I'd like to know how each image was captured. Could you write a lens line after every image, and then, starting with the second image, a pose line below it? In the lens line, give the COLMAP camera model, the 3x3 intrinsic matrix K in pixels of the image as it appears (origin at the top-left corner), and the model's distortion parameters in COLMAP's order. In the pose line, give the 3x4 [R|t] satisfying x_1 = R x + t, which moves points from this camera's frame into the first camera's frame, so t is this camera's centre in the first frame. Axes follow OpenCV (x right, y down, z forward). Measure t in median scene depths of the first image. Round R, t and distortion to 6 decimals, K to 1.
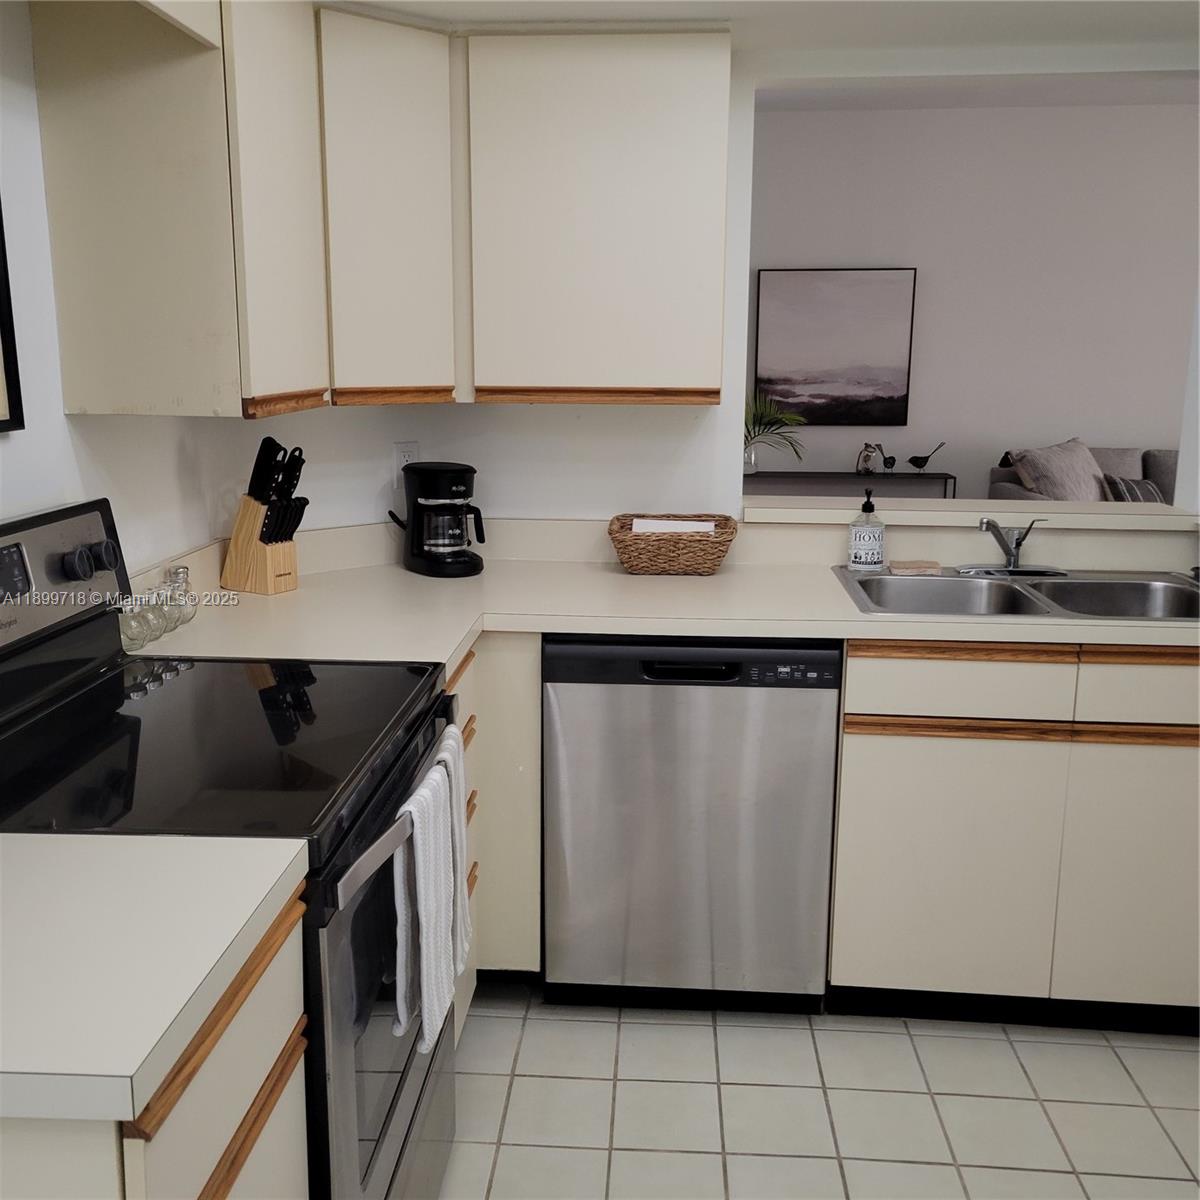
lens RADIAL K [[1197.0, 0, 600.0], [0, 1197.0, 600.0], [0, 0, 1]] dist [0.001029, 0.012618]
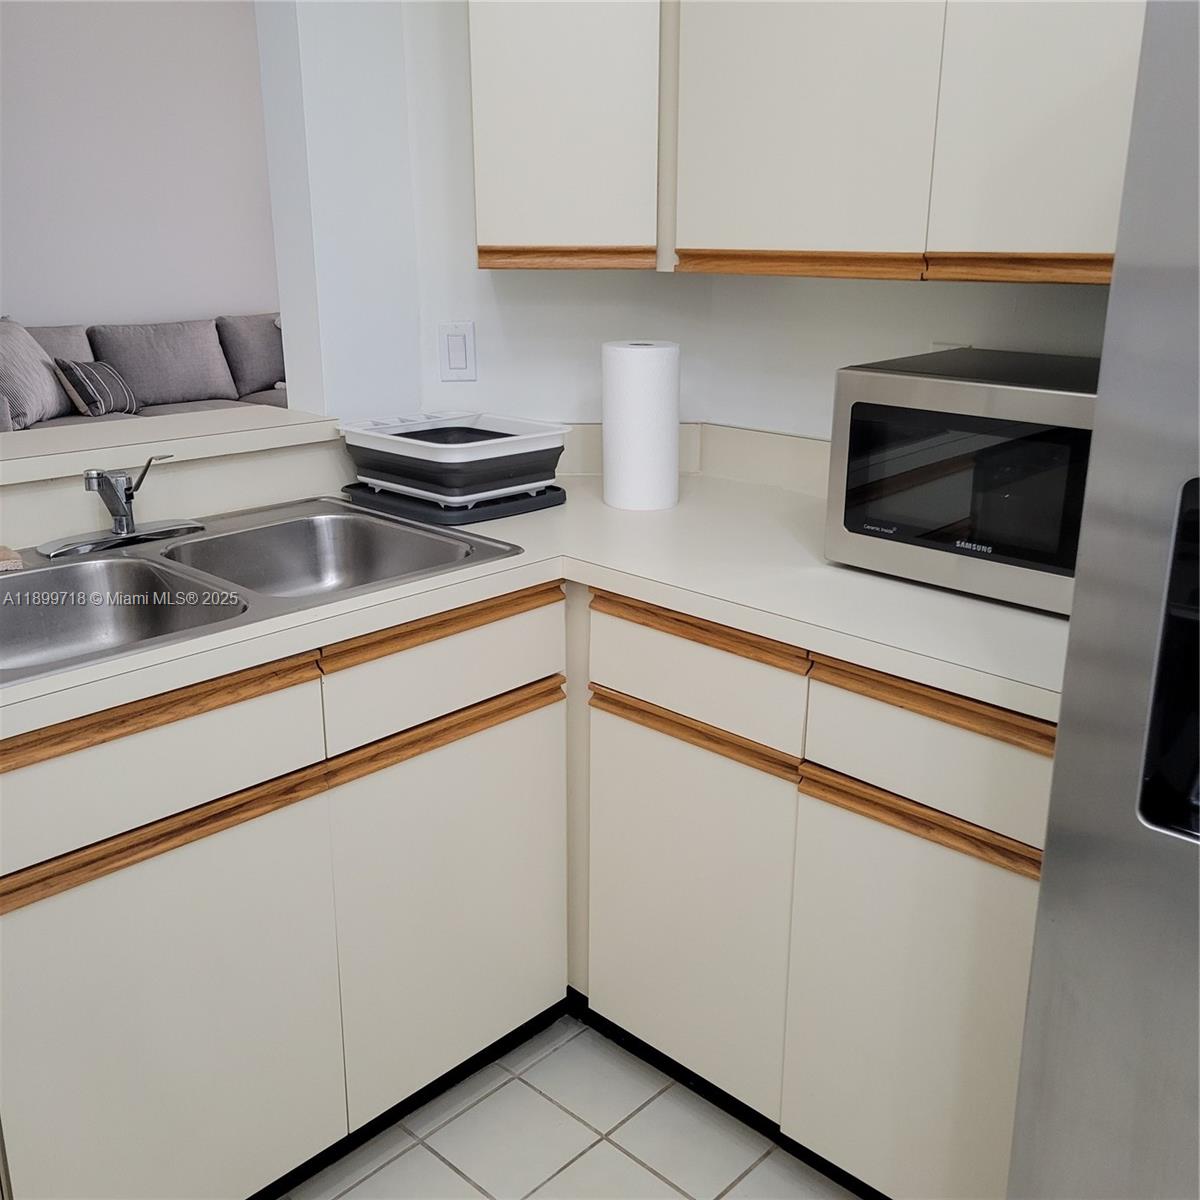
lens RADIAL K [[1197.0, 0, 600.0], [0, 1197.0, 600.0], [0, 0, 1]] dist [0.001029, 0.012618]
pose [[0.641563, -0.236013, 0.729859, 0.023787], [0.158749, 0.971743, 0.174686, -0.066012], [-0.750463, 0.003792, 0.660901, 0.380833]]
